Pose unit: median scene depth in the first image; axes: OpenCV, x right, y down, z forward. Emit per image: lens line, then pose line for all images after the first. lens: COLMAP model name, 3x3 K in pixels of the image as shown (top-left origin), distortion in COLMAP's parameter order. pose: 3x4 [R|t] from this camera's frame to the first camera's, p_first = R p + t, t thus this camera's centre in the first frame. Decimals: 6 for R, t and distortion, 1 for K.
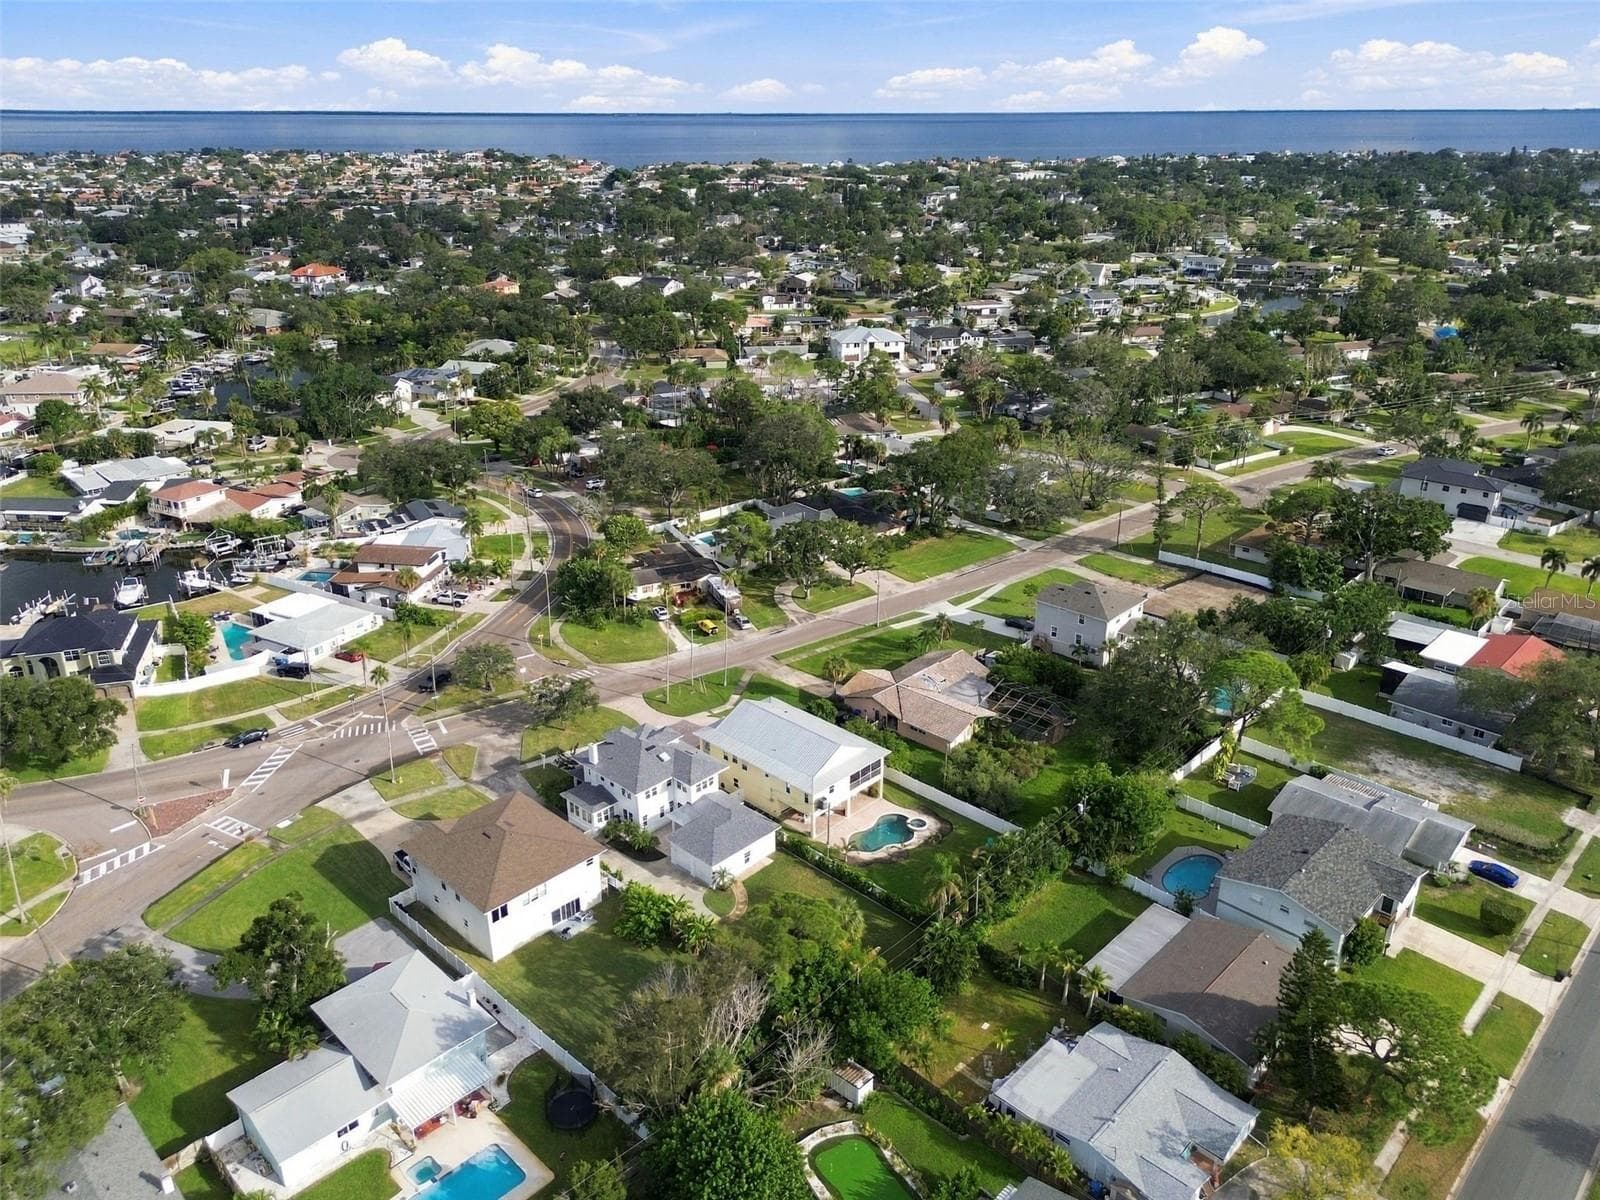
lens RADIAL K [[1154.1, 0, 805.1], [0, 1154.1, 604.9], [0, 0, 1]] dist [0.072475, -0.075697]
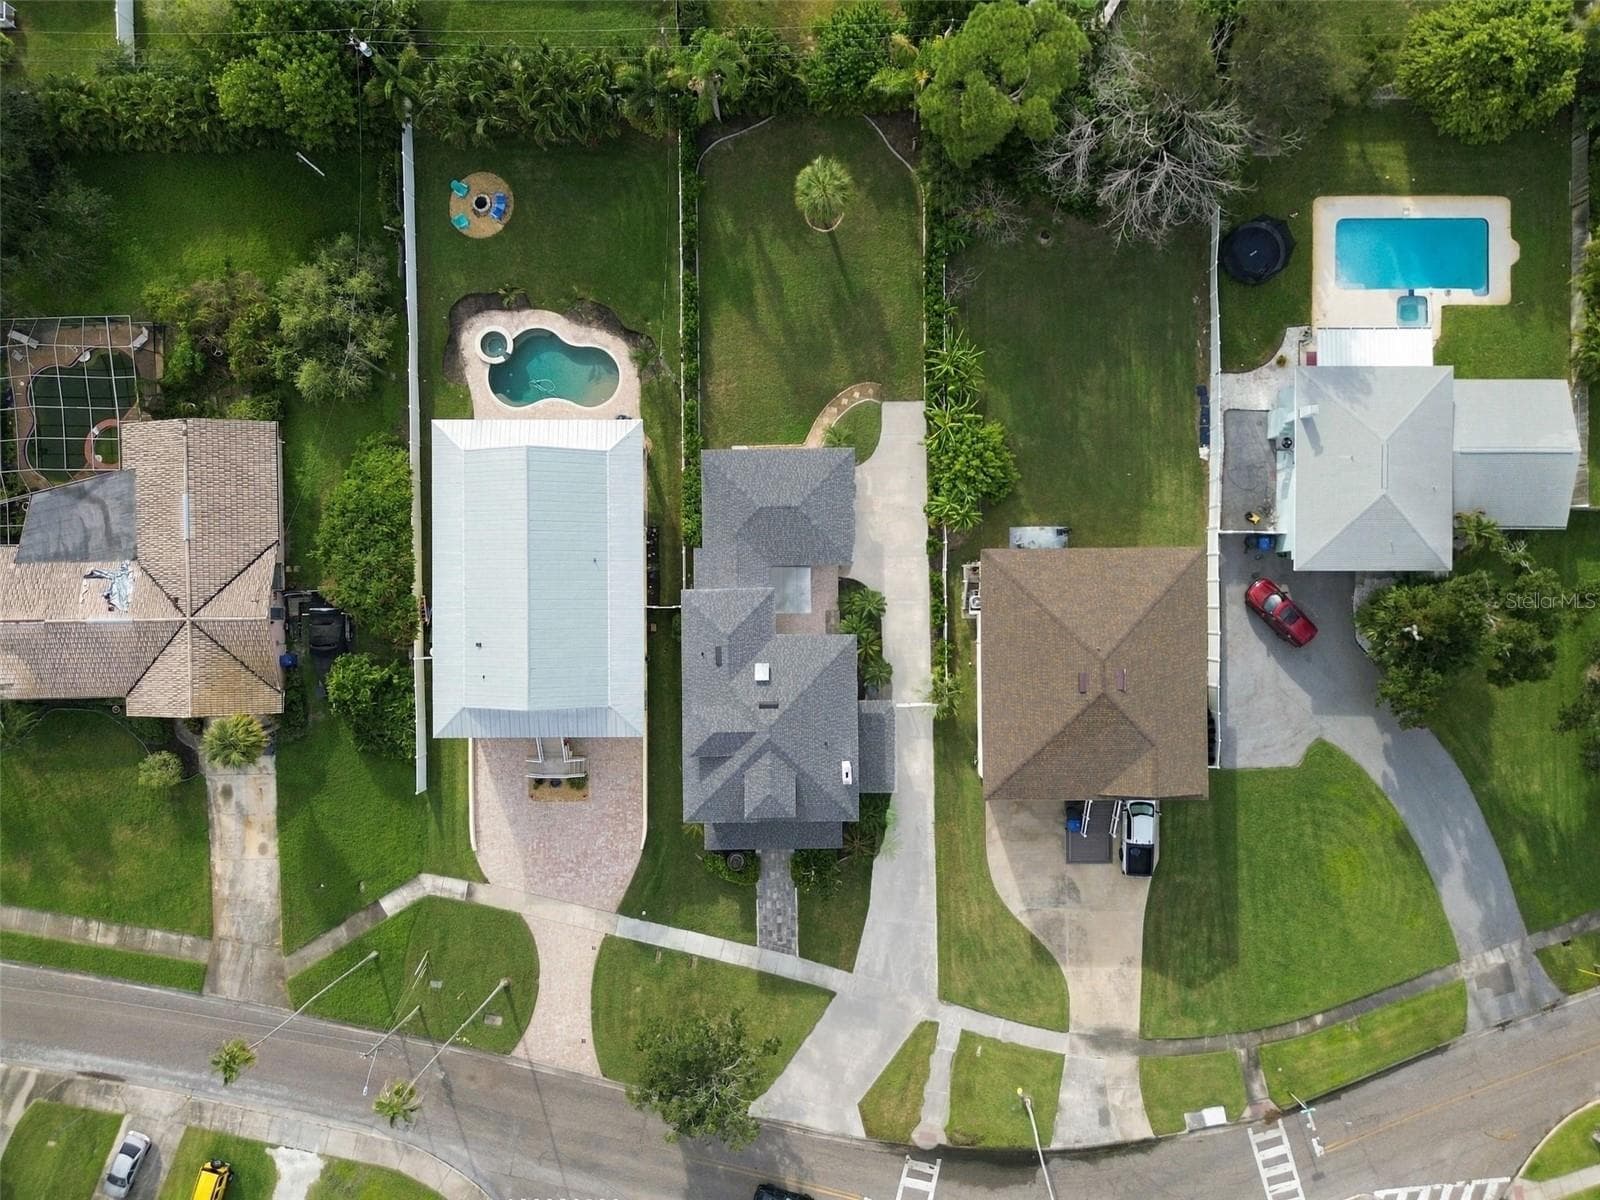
lens RADIAL K [[1154.1, 0, 805.1], [0, 1154.1, 604.9], [0, 0, 1]] dist [0.072475, -0.075697]
pose [[-0.695507, -0.718518, 0.001647, -0.079951], [0.285306, -0.274064, 0.918417, -0.252177], [-0.659447, 0.639235, 0.395611, 0.527129]]
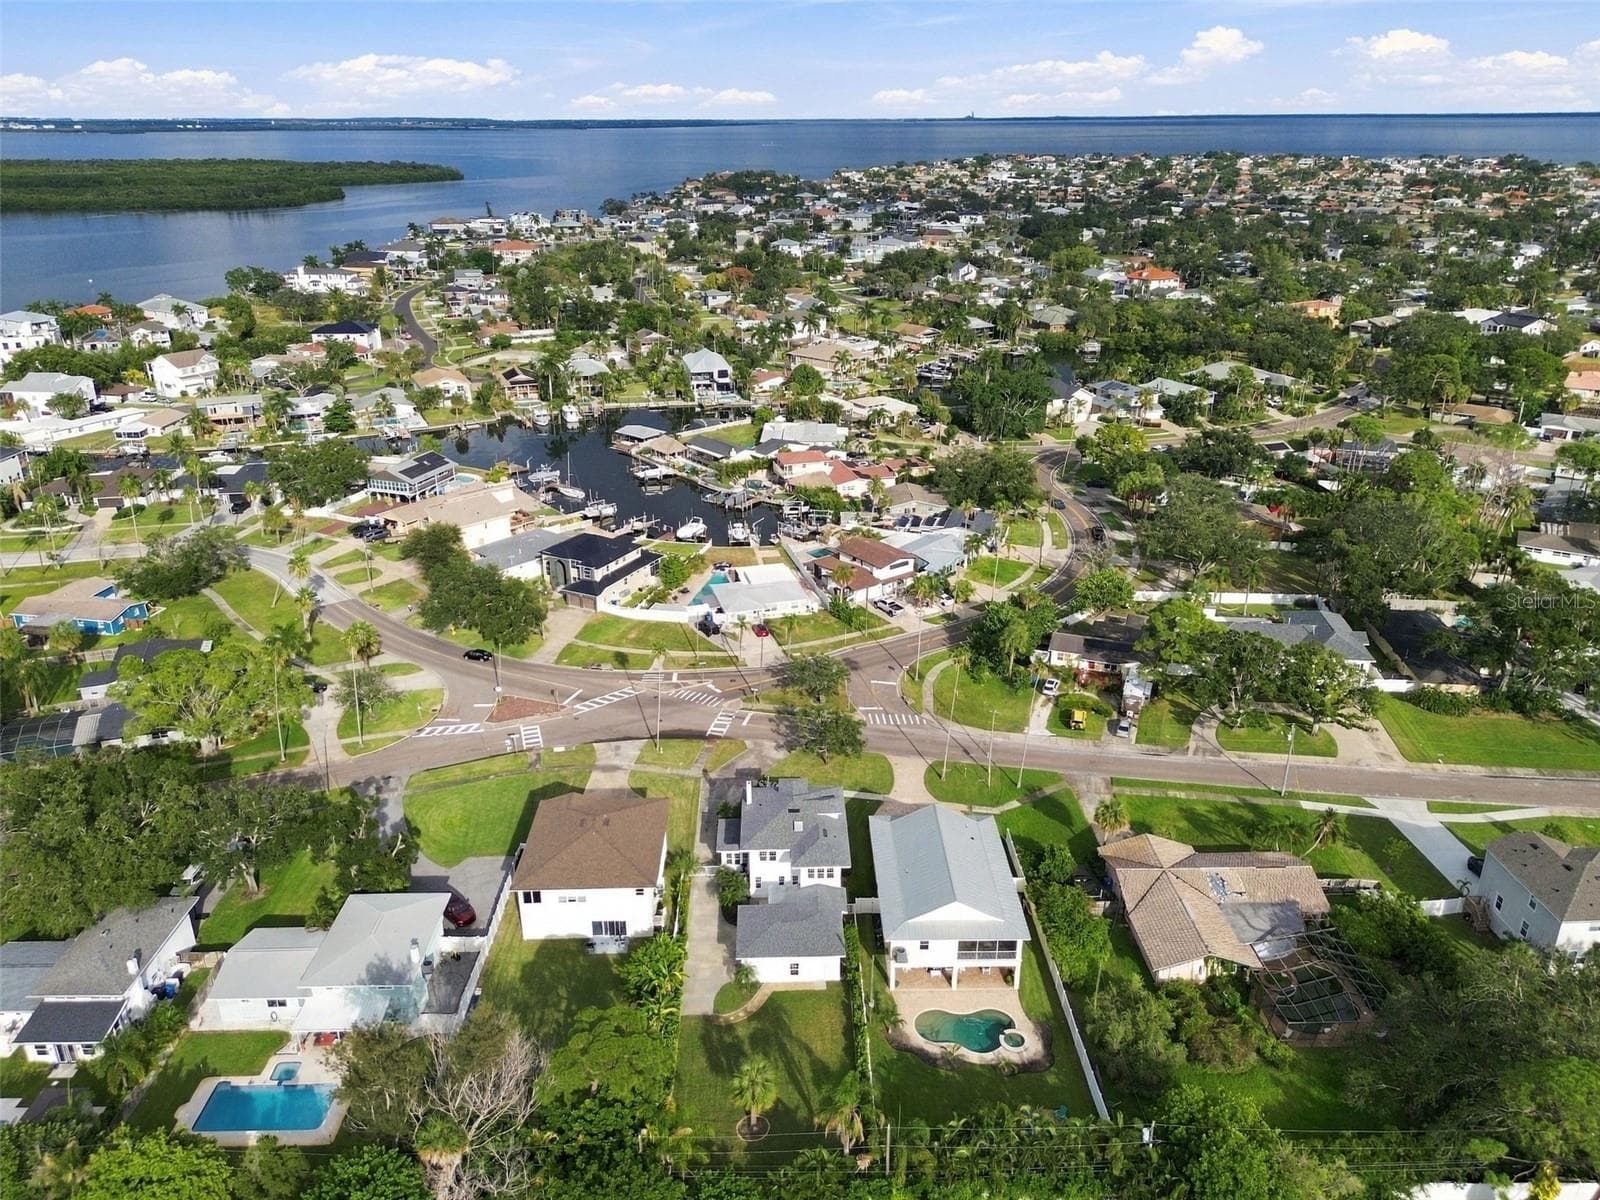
lens RADIAL K [[1164.9, 0, 804.8], [0, 1164.9, 596.4], [0, 0, 1]] dist [0.066888, -0.060636]
pose [[0.707114, 0.266018, -0.655152, 0.306548], [-0.273984, 0.957231, 0.092960, -0.089958], [0.651861, 0.113768, 0.749756, 0.207599]]
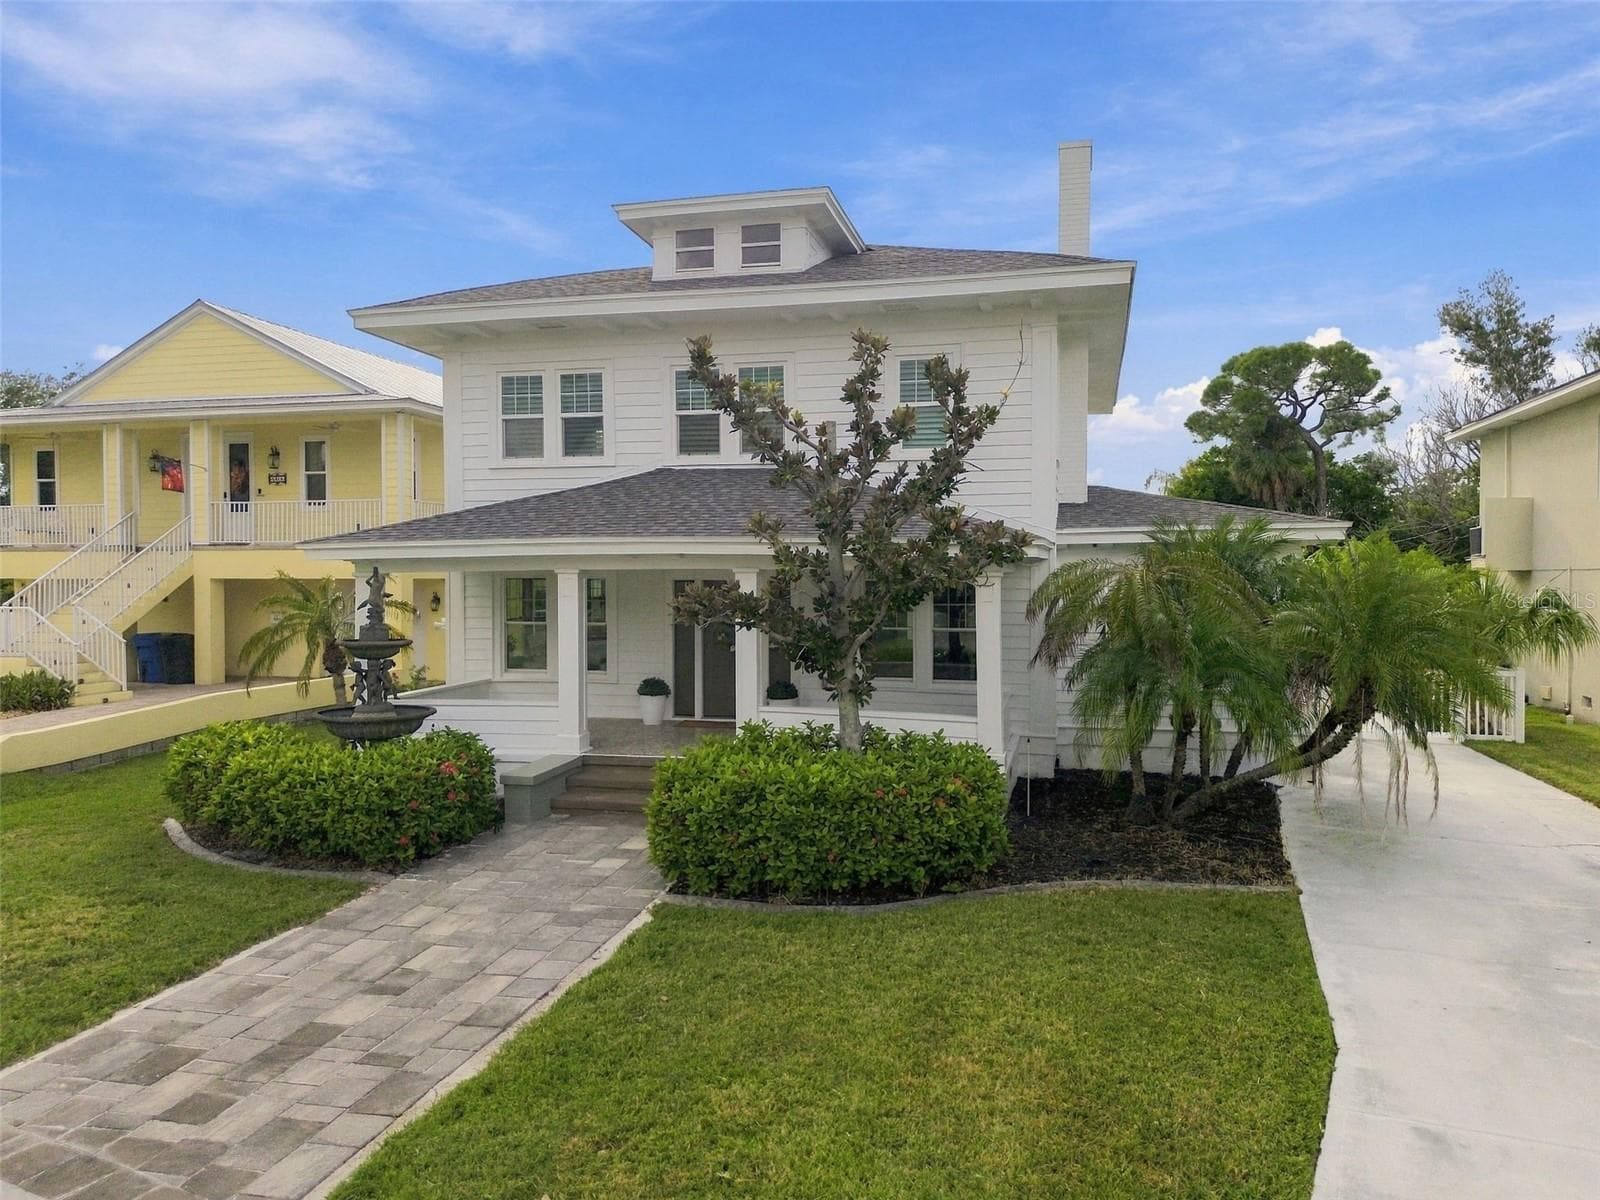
lens RADIAL K [[1139.3, 0, 796.1], [0, 1139.3, 616.6], [0, 0, 1]] dist [0.073988, -0.076904]
pose [[-0.485979, -0.029029, 0.873488, -0.199972], [0.340083, 0.914396, 0.219599, 0.091908], [-0.805089, 0.403779, -0.434505, 0.777951]]
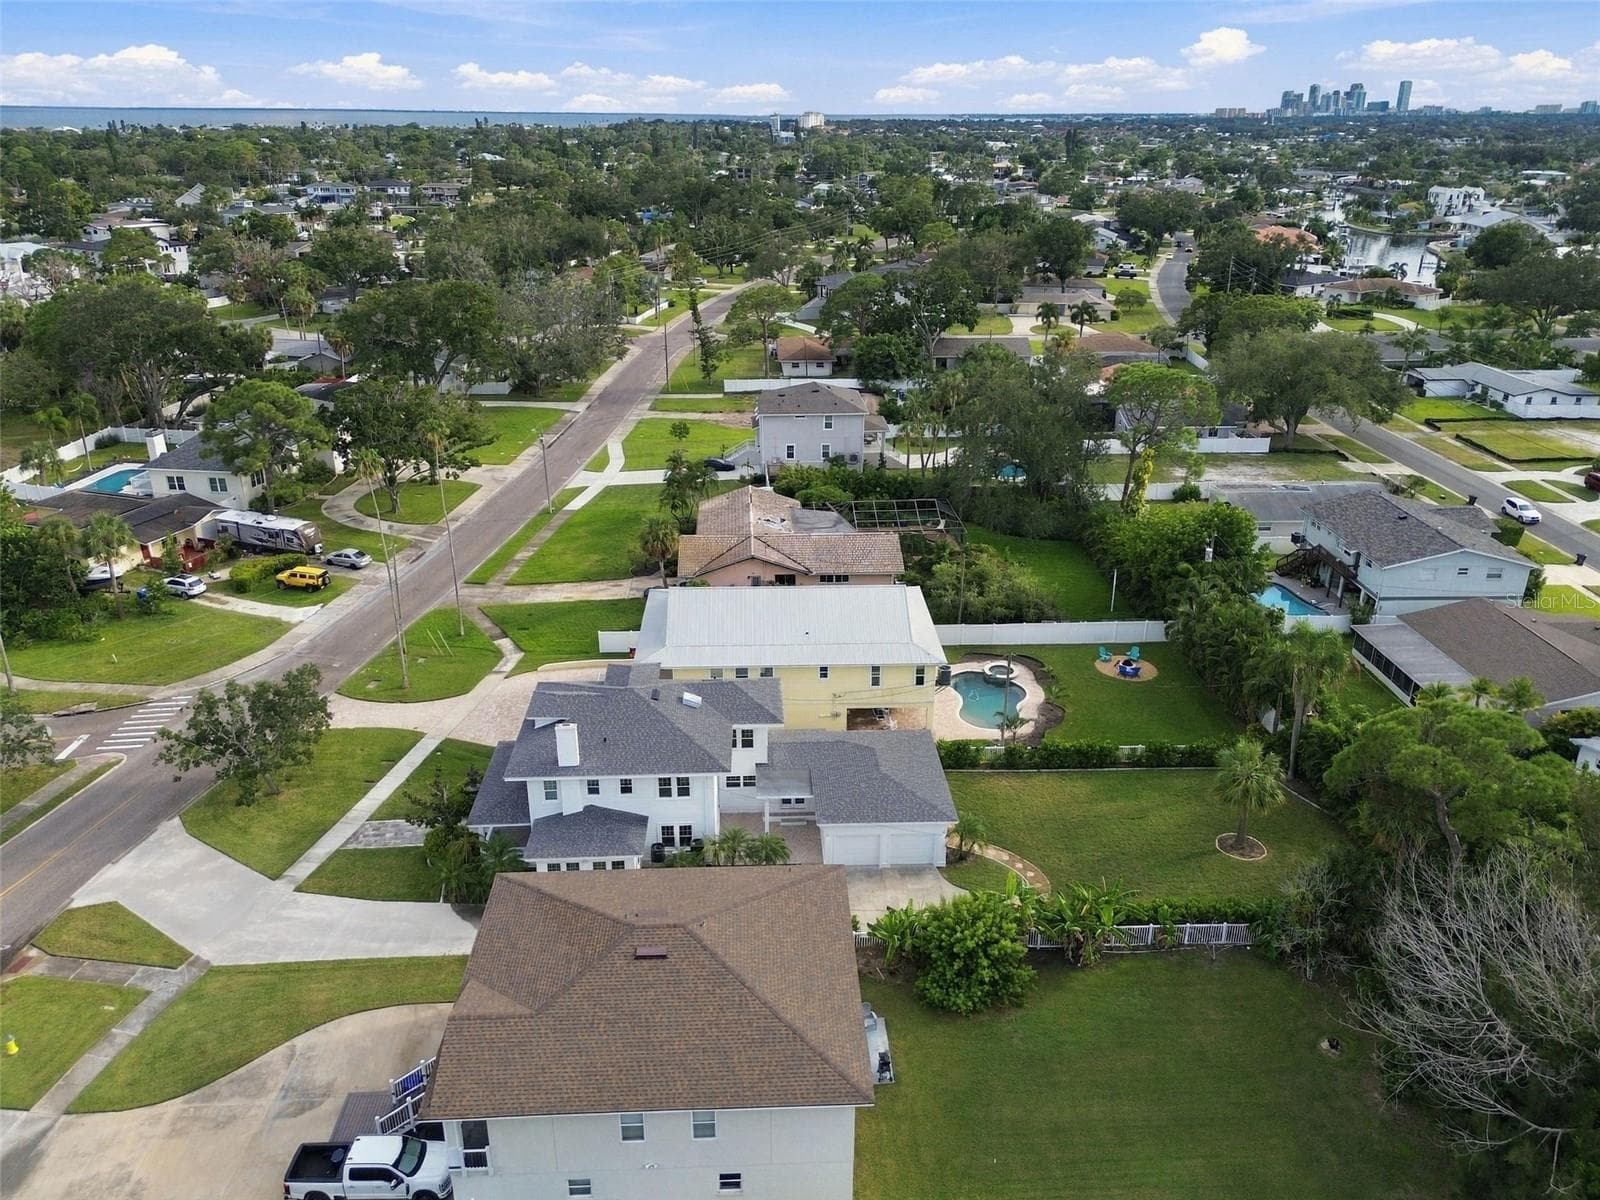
lens RADIAL K [[1164.9, 0, 804.8], [0, 1164.9, 596.4], [0, 0, 1]] dist [0.066888, -0.060636]
pose [[0.689773, -0.272278, 0.670879, -0.292833], [0.278056, 0.955159, 0.101767, 0.036189], [-0.668505, 0.116346, 0.734551, 0.414850]]
